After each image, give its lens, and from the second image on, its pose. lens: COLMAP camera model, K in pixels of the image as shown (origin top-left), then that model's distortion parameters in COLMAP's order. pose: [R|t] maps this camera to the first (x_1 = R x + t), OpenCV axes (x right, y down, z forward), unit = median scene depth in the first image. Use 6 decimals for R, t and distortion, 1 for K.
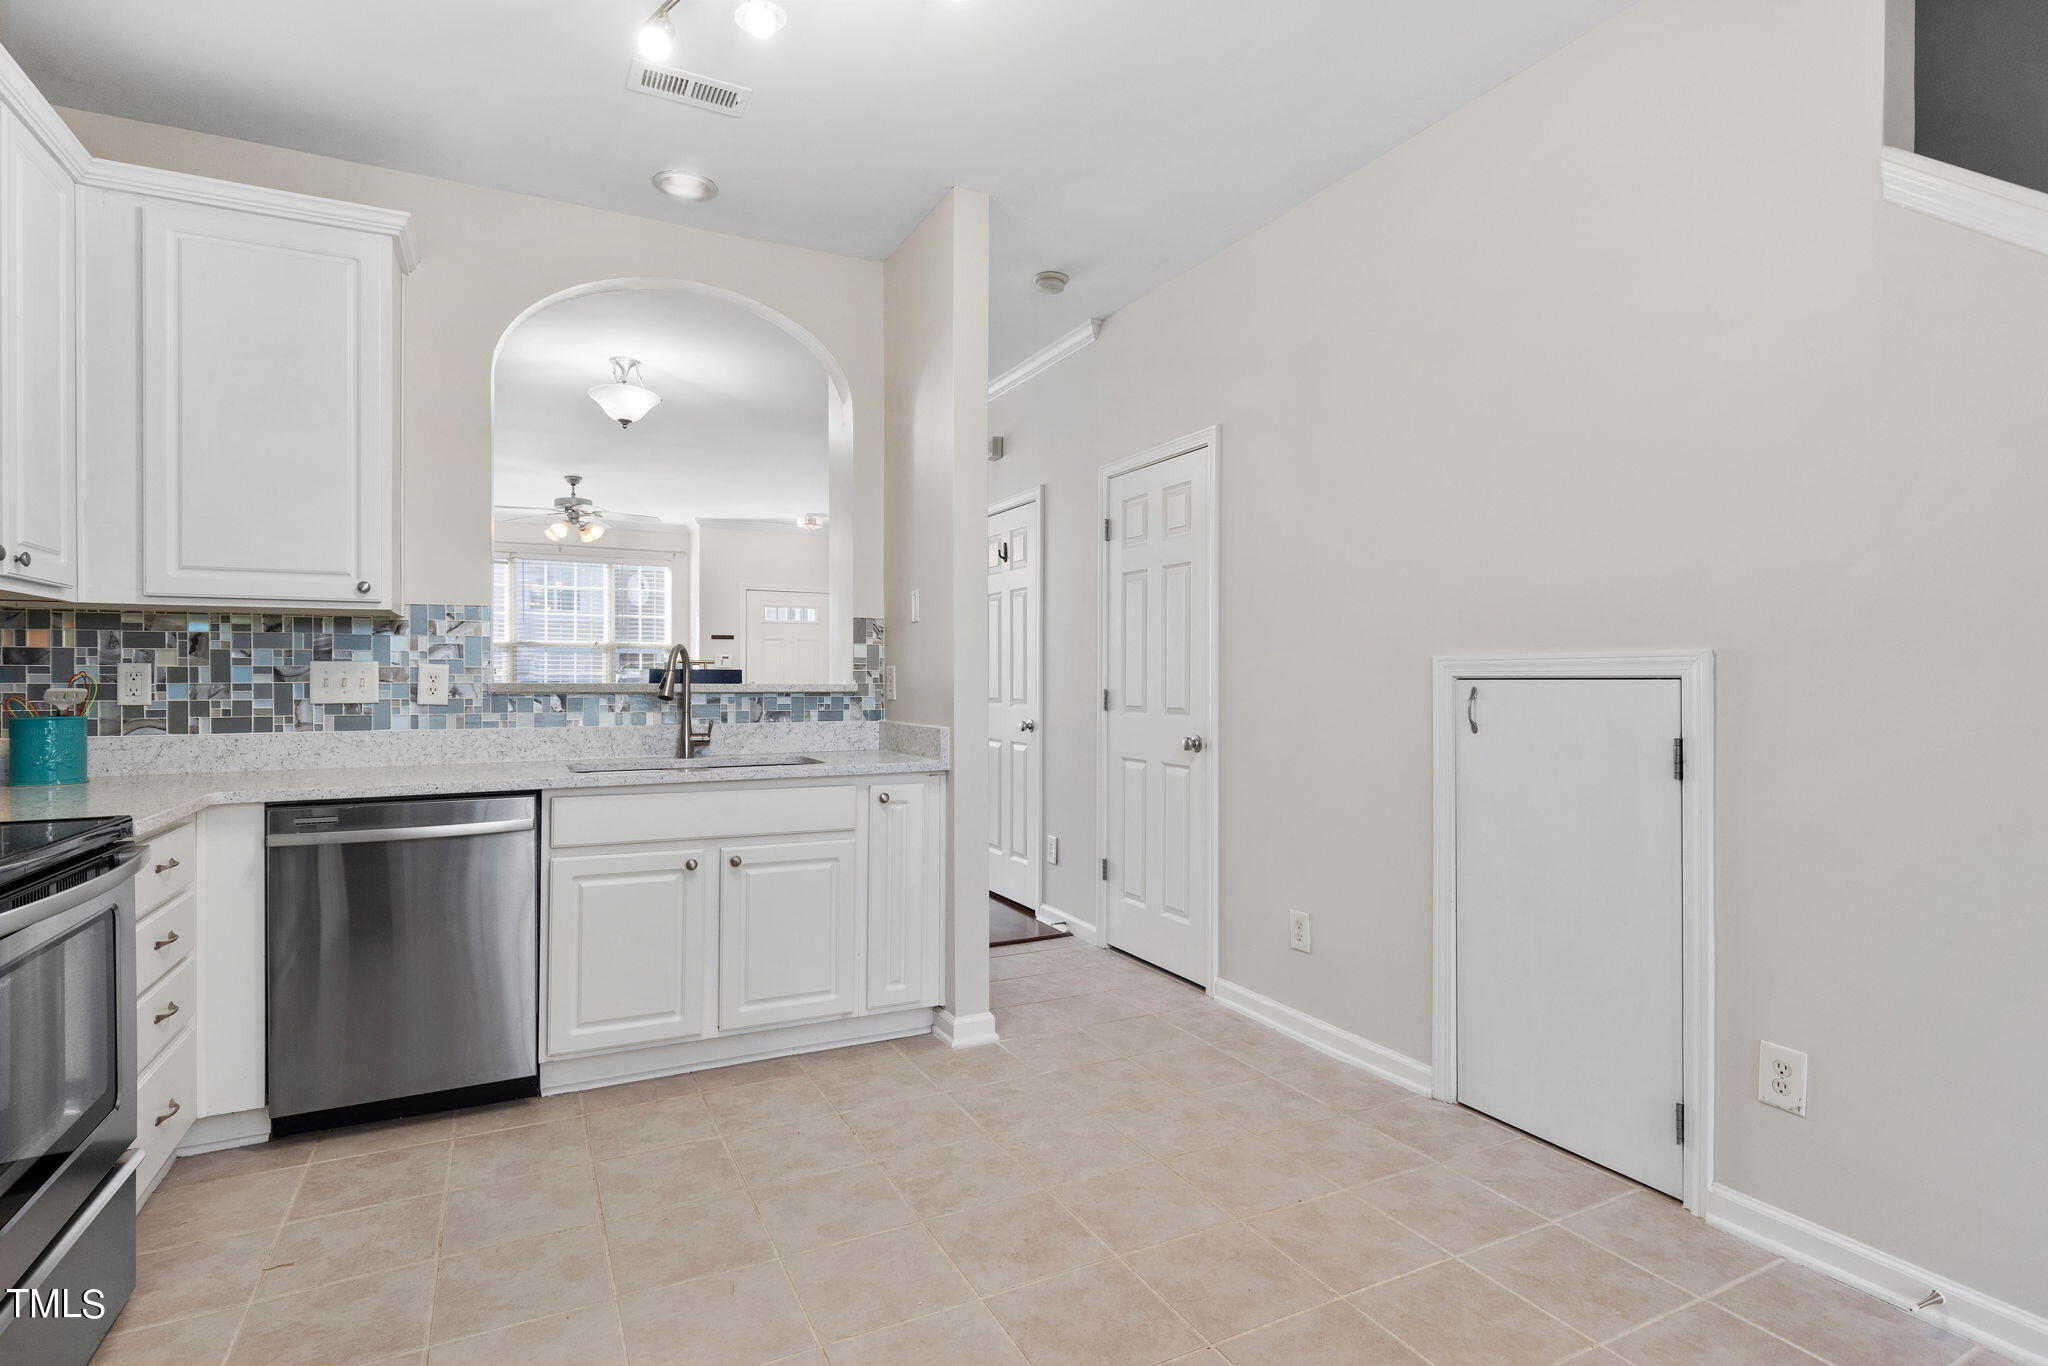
lens RADIAL K [[1012.9, 0, 1022.0], [0, 1012.9, 677.8], [0, 0, 1]] dist [0.001088, -0.000612]
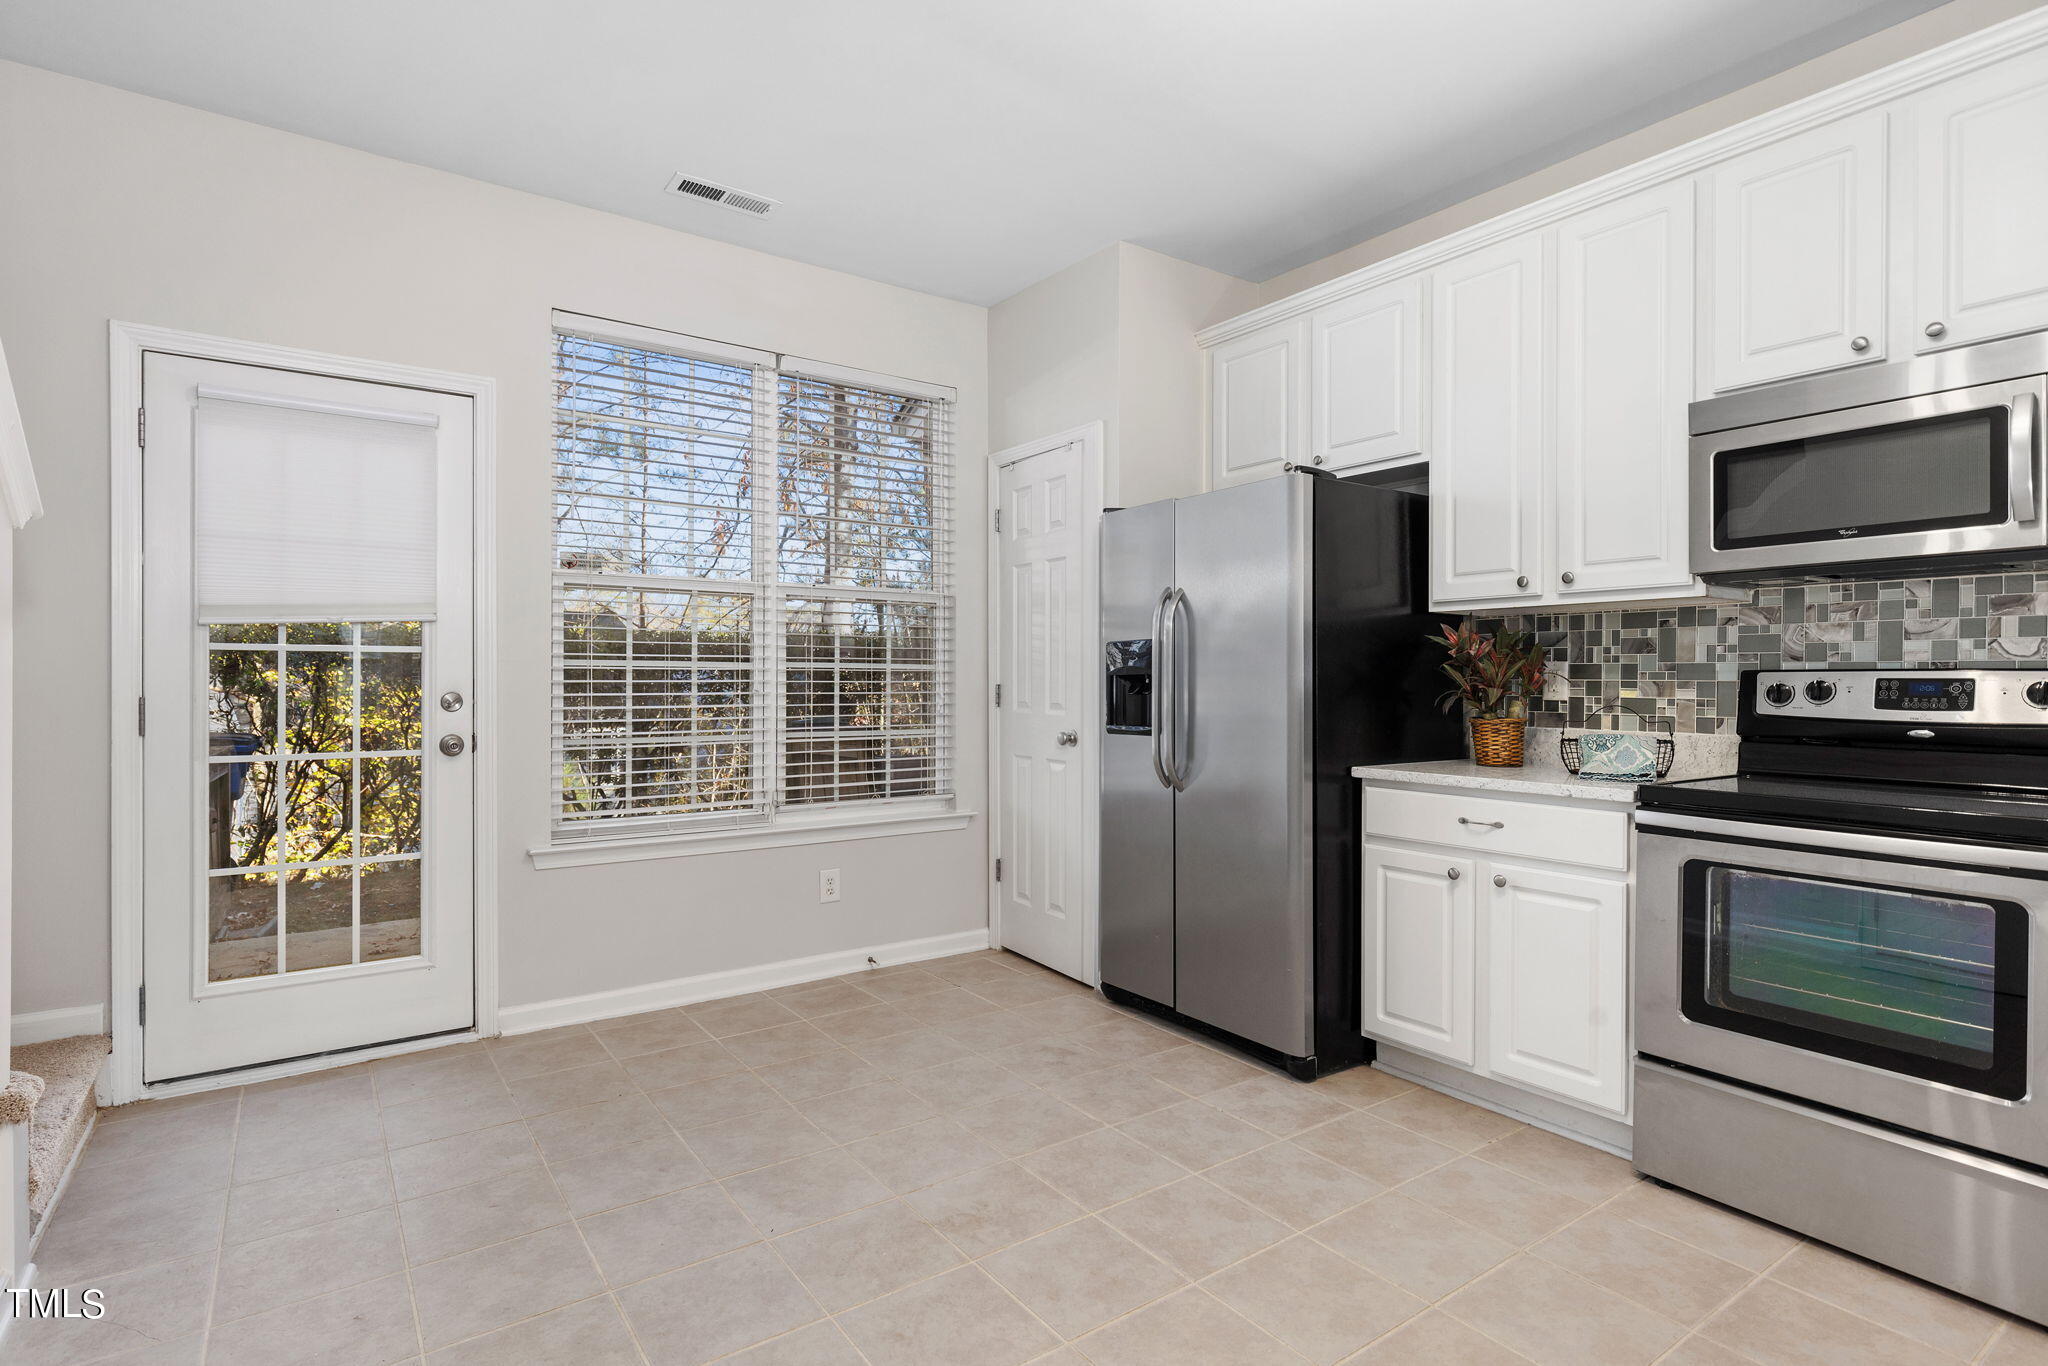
lens RADIAL K [[1020.7, 0, 1024.0], [0, 1020.7, 683.0], [0, 0, 1]] dist [0.001266, -0.000234]
pose [[-0.989237, -0.000539, -0.146323, 0.125131], [-0.001190, 0.999990, 0.004363, 0.004523], [0.146319, 0.004490, -0.989227, 1.061444]]
